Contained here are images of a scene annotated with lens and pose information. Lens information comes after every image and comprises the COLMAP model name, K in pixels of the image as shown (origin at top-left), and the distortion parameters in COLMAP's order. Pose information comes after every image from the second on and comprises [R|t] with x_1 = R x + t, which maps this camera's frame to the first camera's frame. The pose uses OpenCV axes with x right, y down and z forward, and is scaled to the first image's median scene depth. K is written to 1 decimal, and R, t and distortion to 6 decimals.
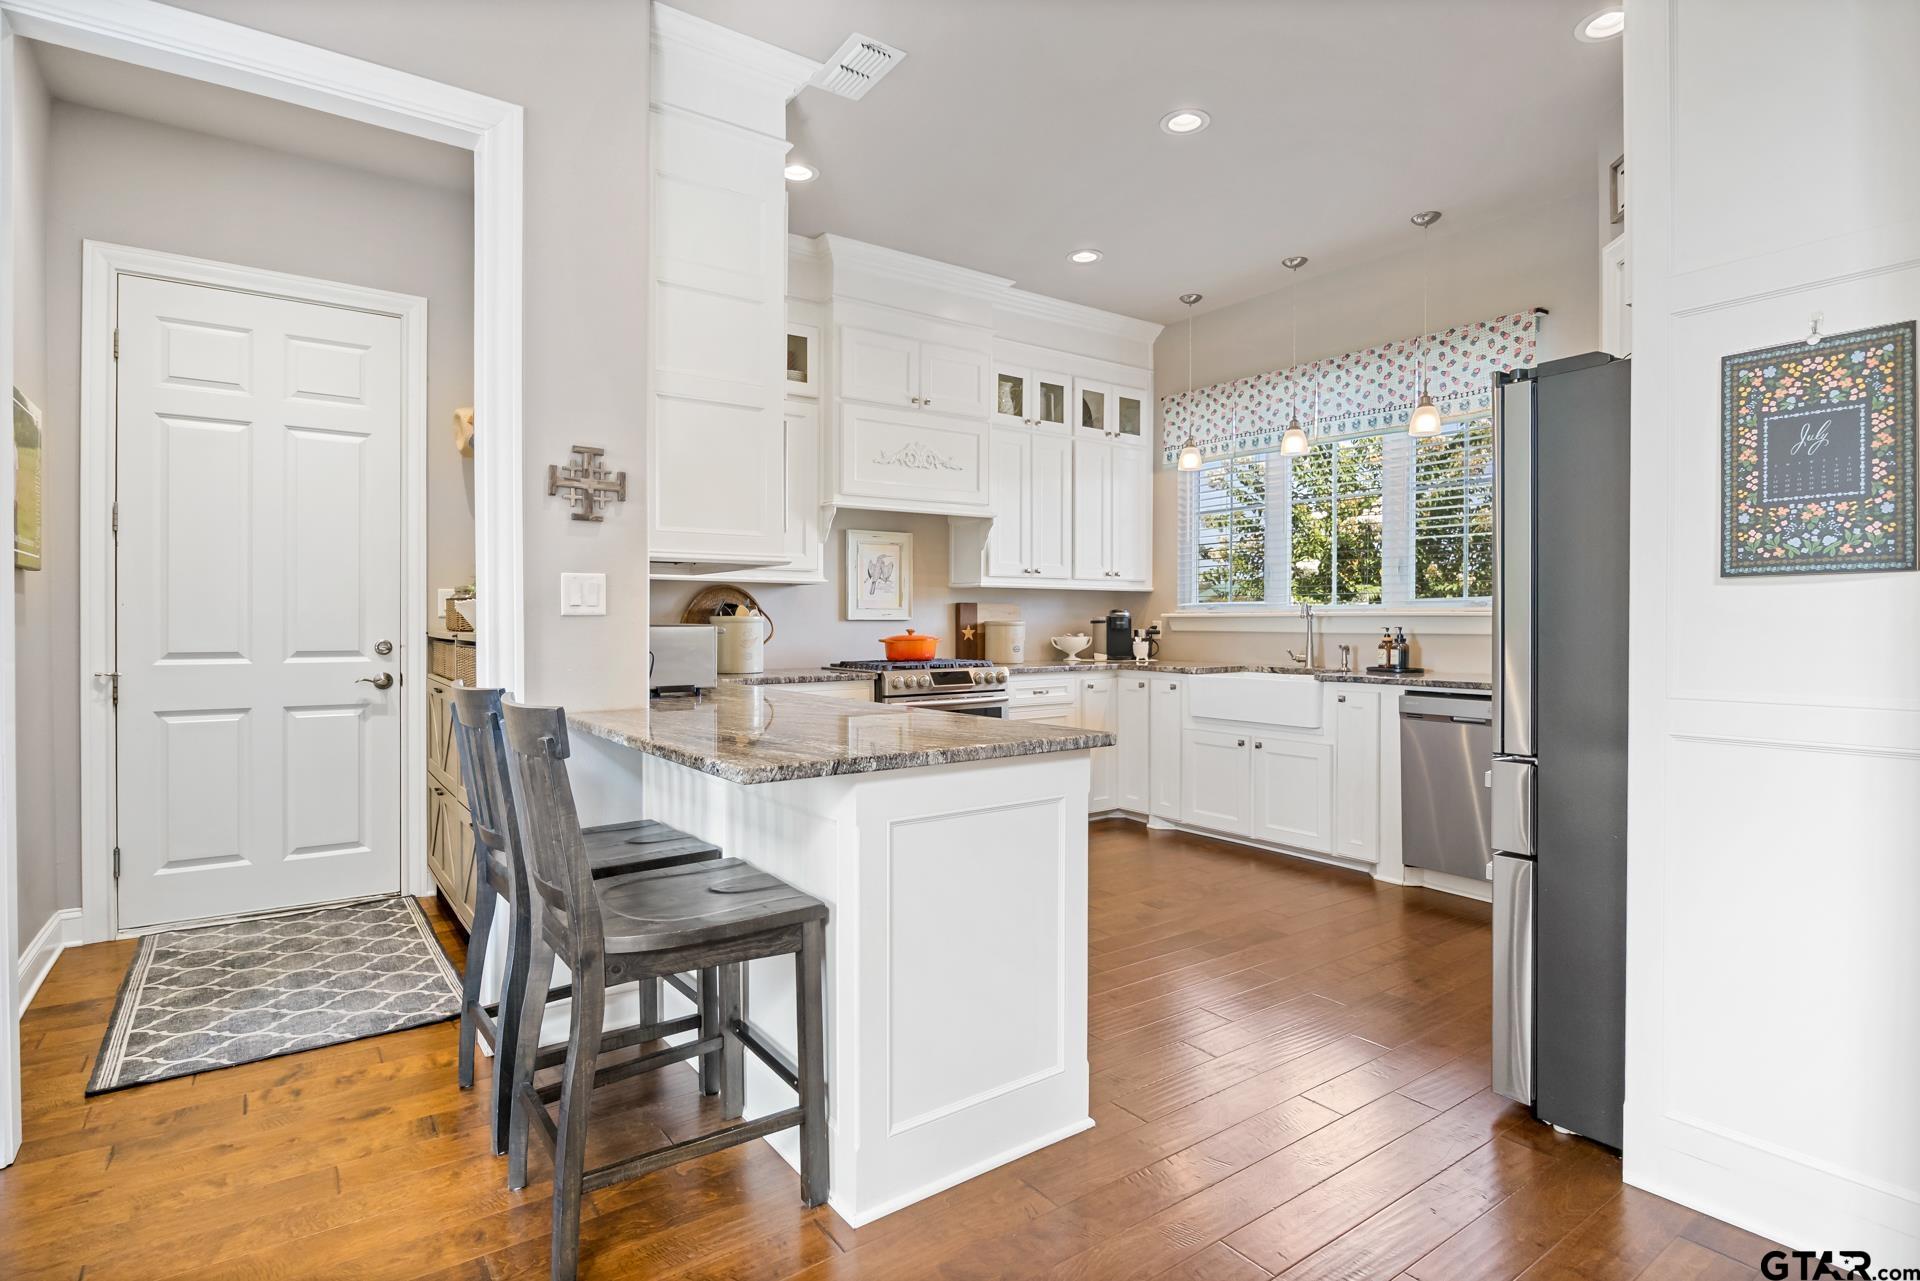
lens RADIAL K [[975.6, 0, 966.2], [0, 975.6, 625.9], [0, 0, 1]] dist [-0.010407, -0.000014]
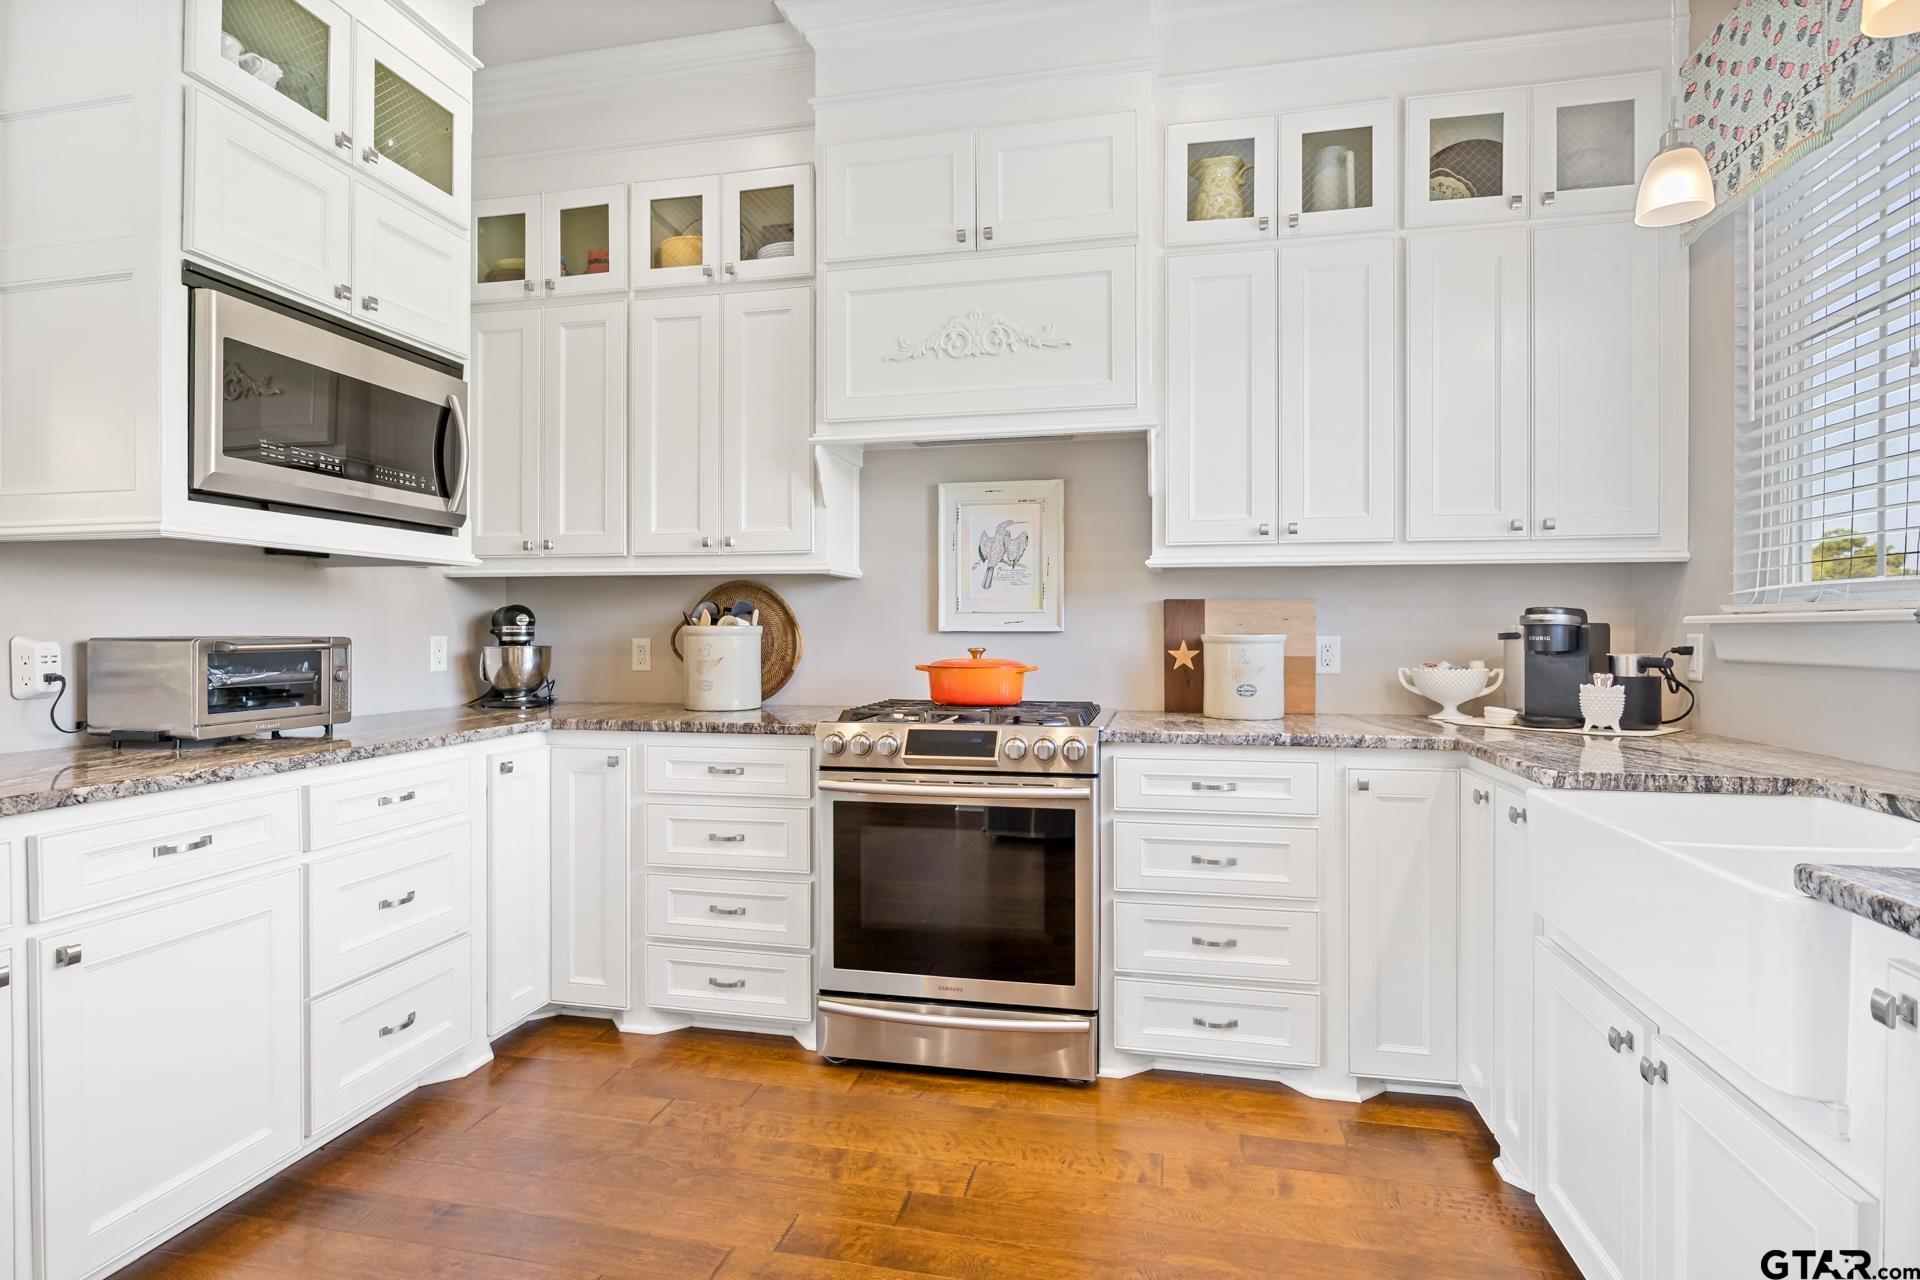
lens RADIAL K [[975.6, 0, 958.8], [0, 975.6, 629.1], [0, 0, 1]] dist [-0.010407, -0.000014]
pose [[0.662033, -0.002081, -0.749472, 0.343473], [-0.004354, 0.999969, -0.006623, -0.003622], [0.749462, 0.007648, 0.662003, 0.599226]]
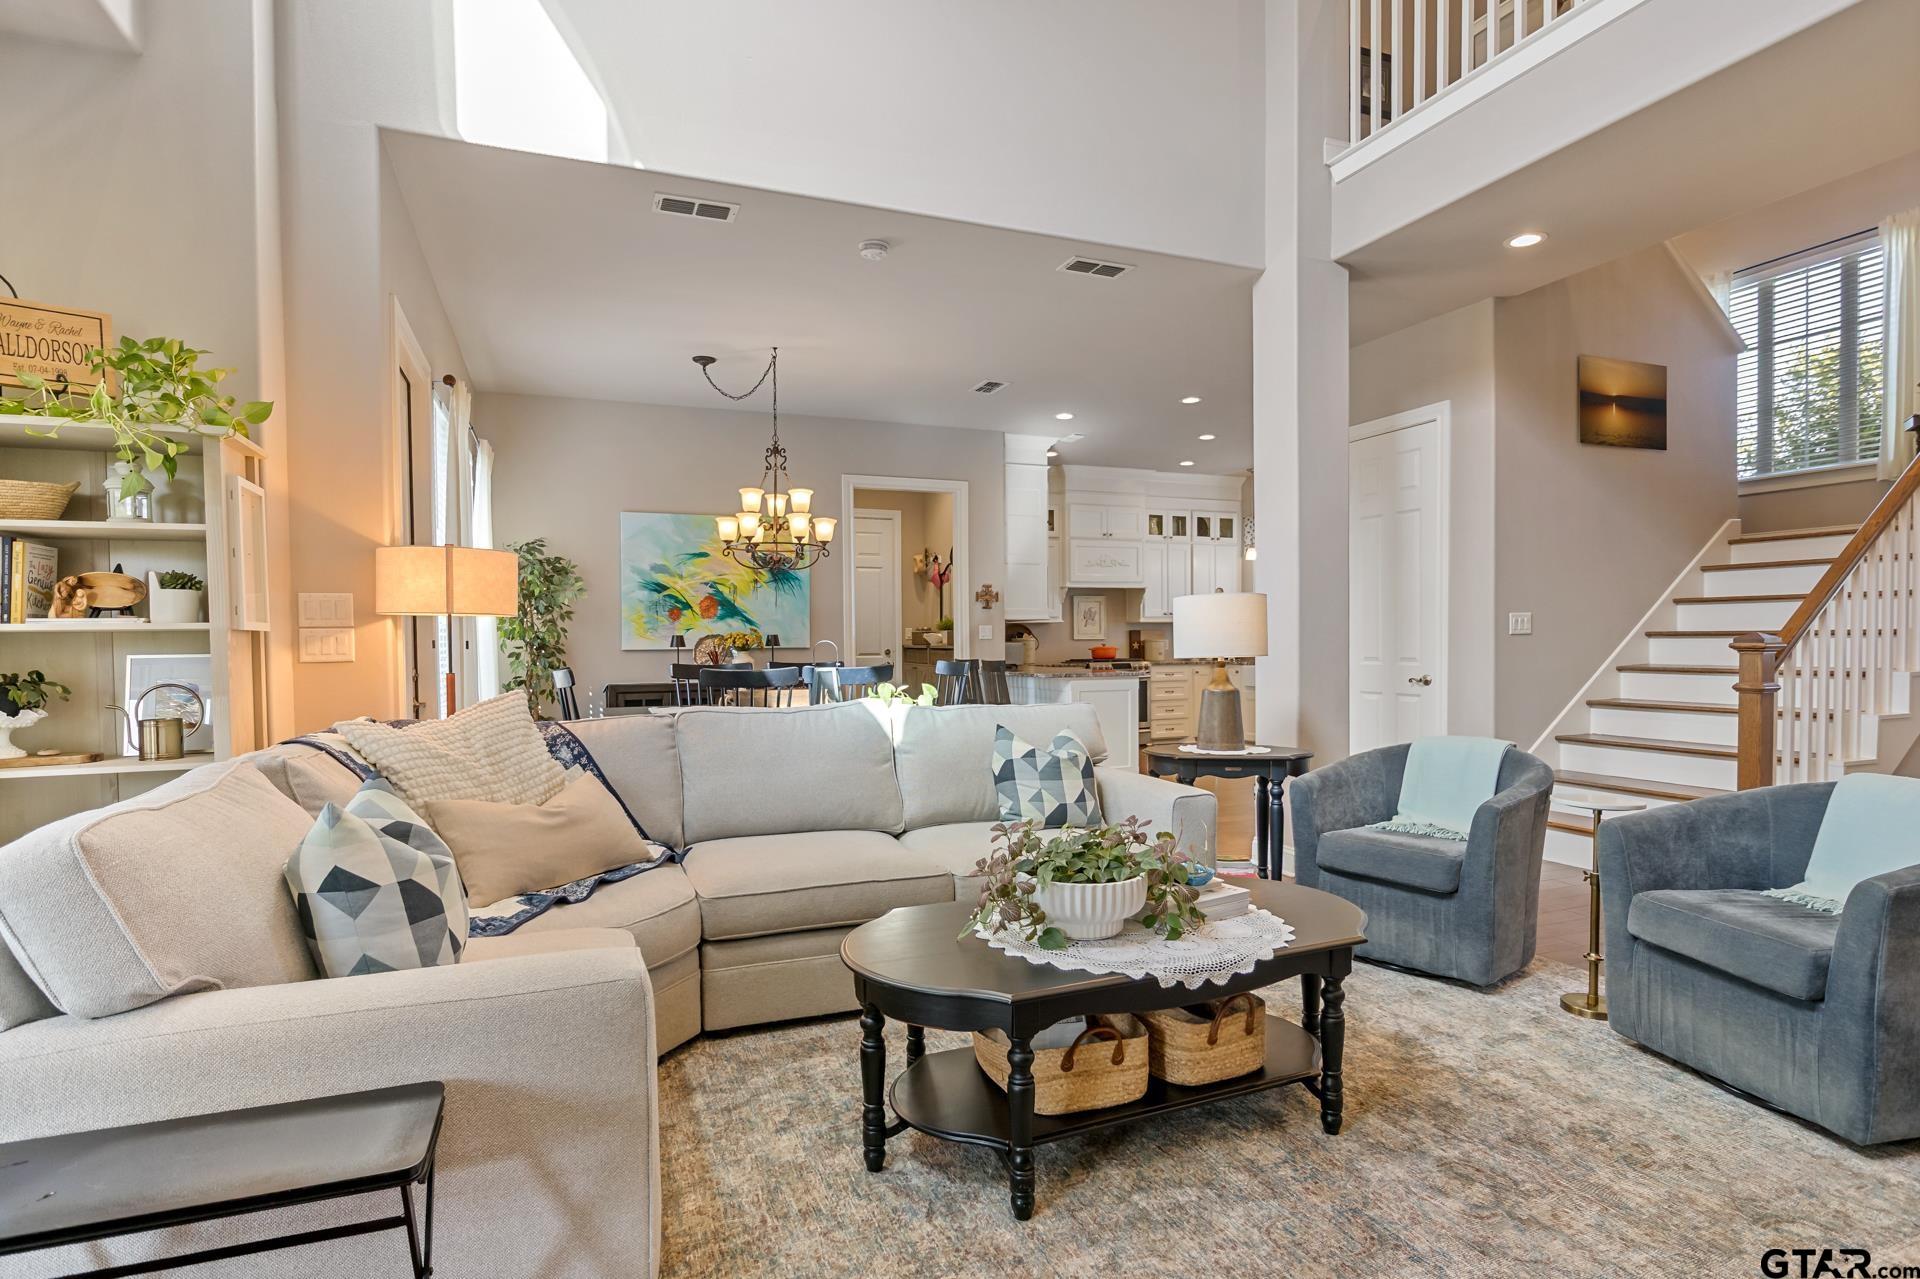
lens RADIAL K [[975.6, 0, 961.5], [0, 975.6, 643.6], [0, 0, 1]] dist [-0.010407, -0.000014]
pose [[0.970029, -0.005003, -0.242937, 0.148183], [0.005088, 0.999987, -0.000280, 0.001940], [0.242935, -0.000964, 0.970042, -1.051882]]
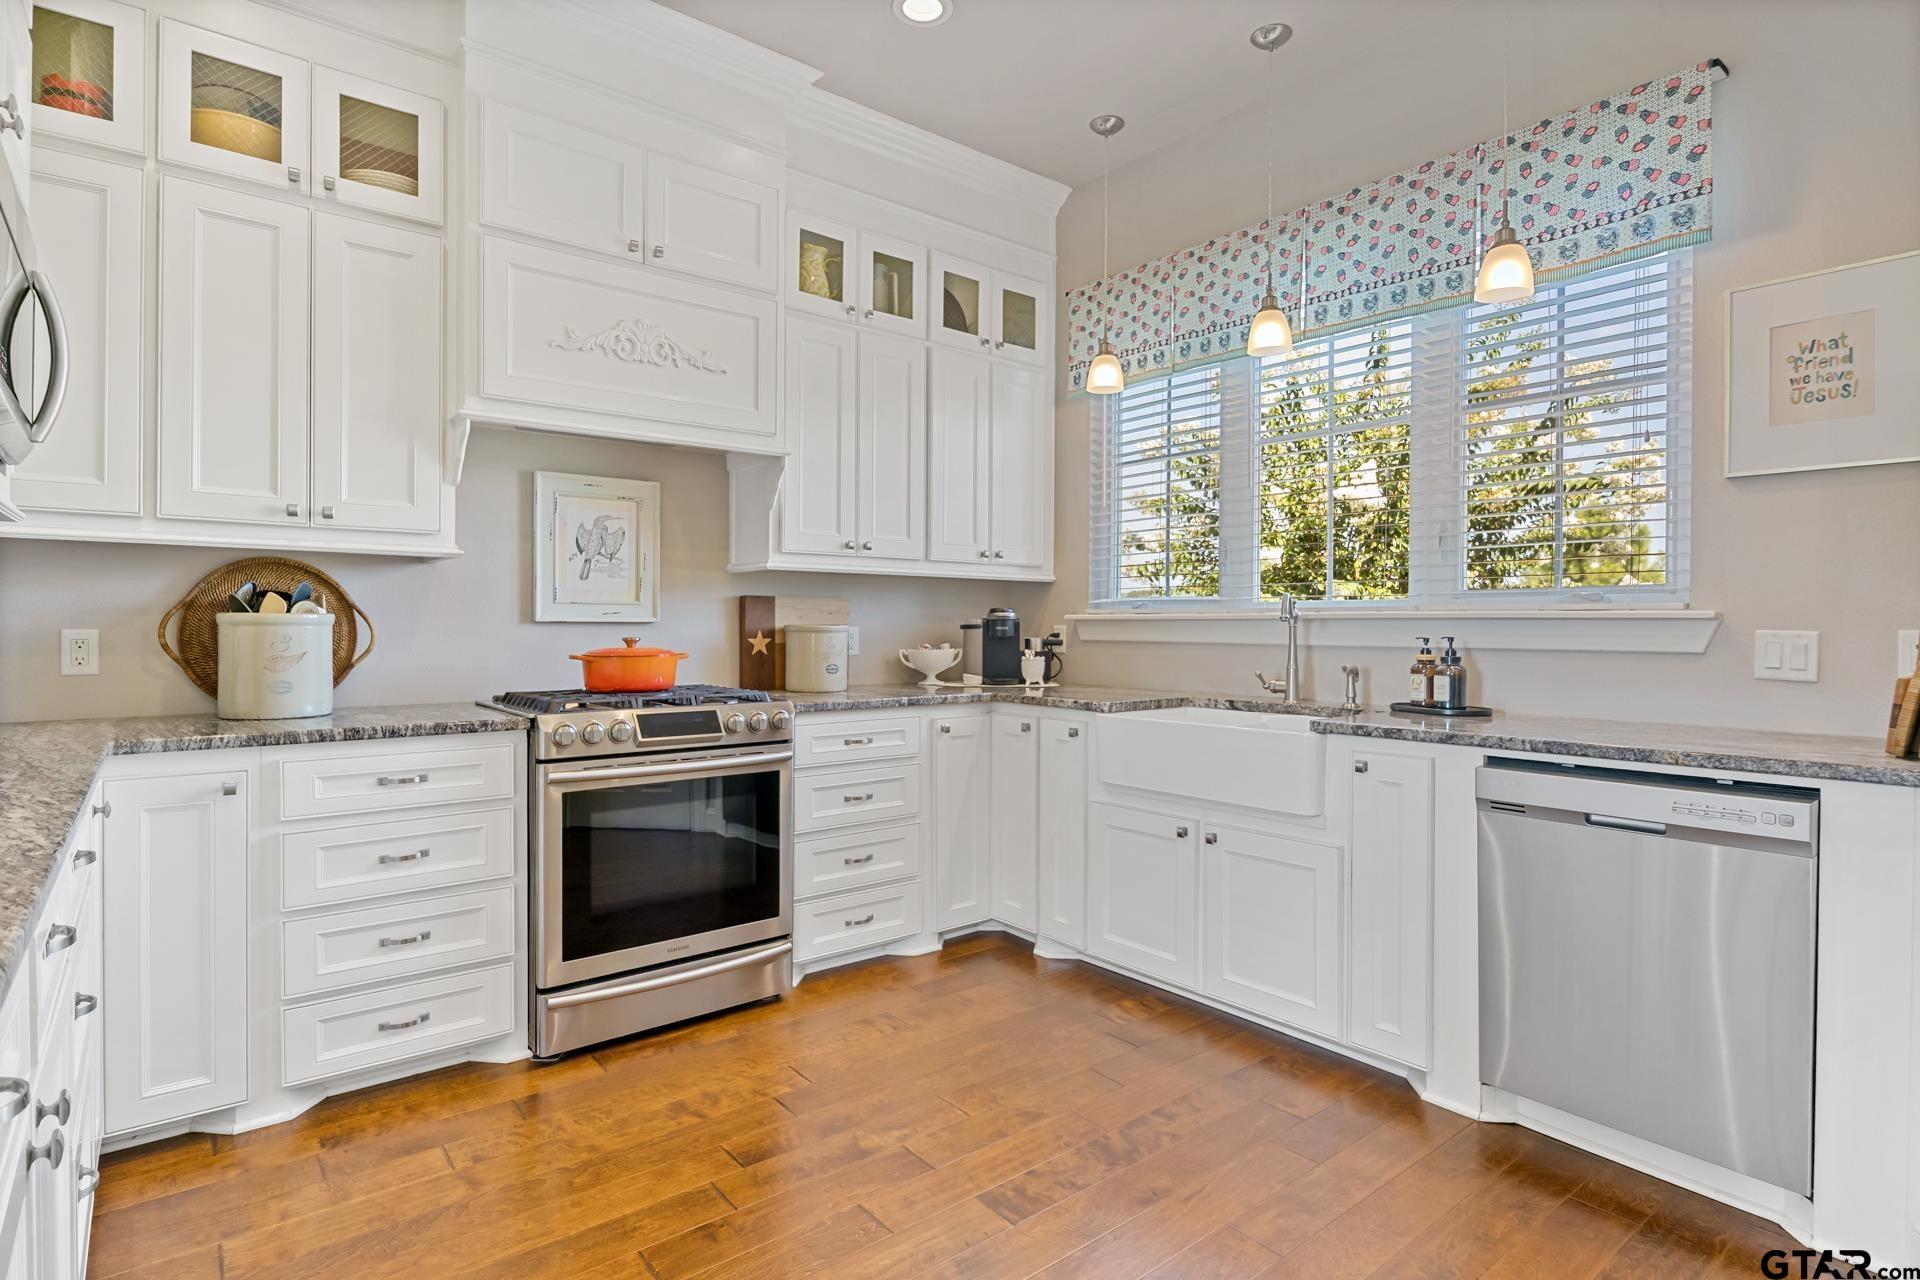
lens RADIAL K [[975.6, 0, 965.8], [0, 975.6, 625.8], [0, 0, 1]] dist [-0.010407, -0.000014]
pose [[0.998407, 0.003865, 0.056289, 0.108464], [-0.003576, 0.999980, -0.005241, -0.001392], [-0.056308, 0.005032, 0.998401, 0.385135]]
